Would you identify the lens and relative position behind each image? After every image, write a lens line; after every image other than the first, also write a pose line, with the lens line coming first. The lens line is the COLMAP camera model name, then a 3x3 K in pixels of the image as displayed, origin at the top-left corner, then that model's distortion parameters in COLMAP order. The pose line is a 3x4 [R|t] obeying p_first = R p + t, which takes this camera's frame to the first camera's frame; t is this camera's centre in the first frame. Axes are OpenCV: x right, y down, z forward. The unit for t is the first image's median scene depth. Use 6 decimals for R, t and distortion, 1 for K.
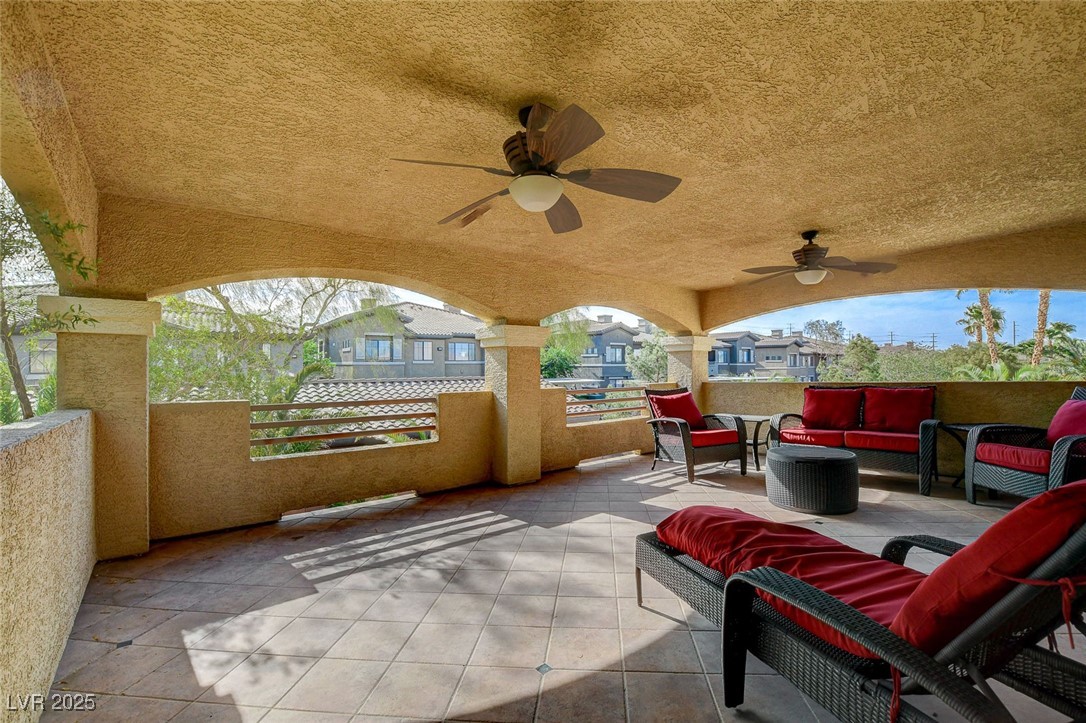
lens RADIAL K [[491.1, 0, 541.7], [0, 491.1, 362.2], [0, 0, 1]] dist [-0.032112, 0.002857]
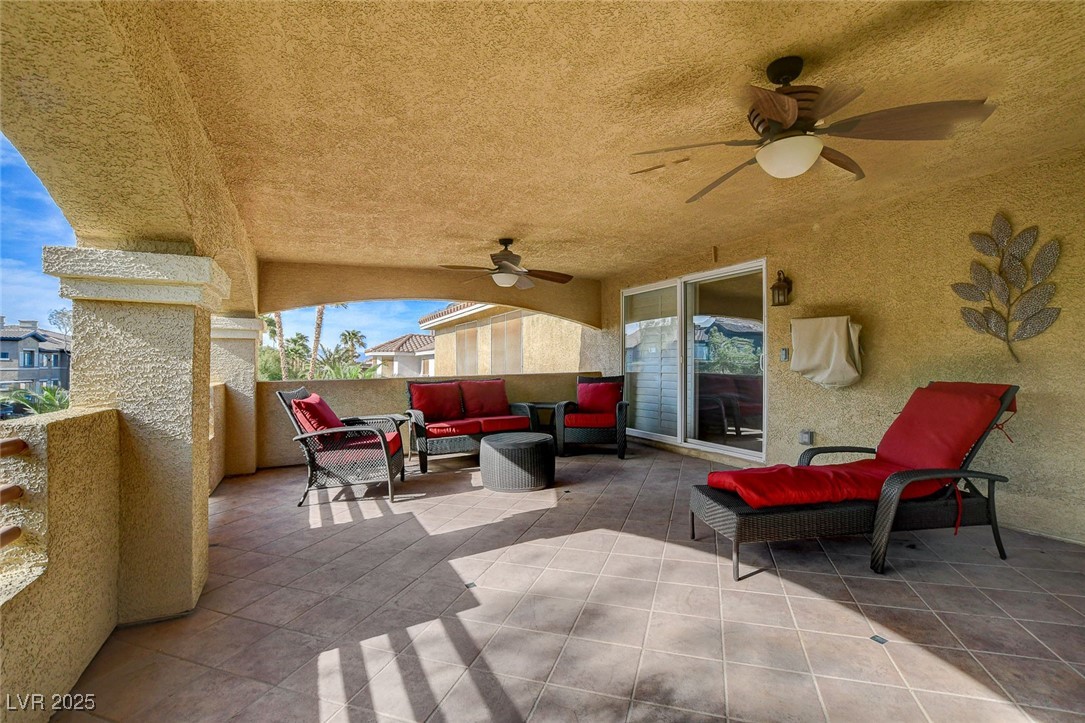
lens RADIAL K [[498.7, 0, 542.2], [0, 498.7, 360.0], [0, 0, 1]] dist [-0.016676, 0.000605]
pose [[0.181497, 0.019564, 0.983197, -0.501444], [-0.010089, 0.999787, -0.018032, 0.024838], [-0.983340, -0.006647, 0.181656, 0.653682]]
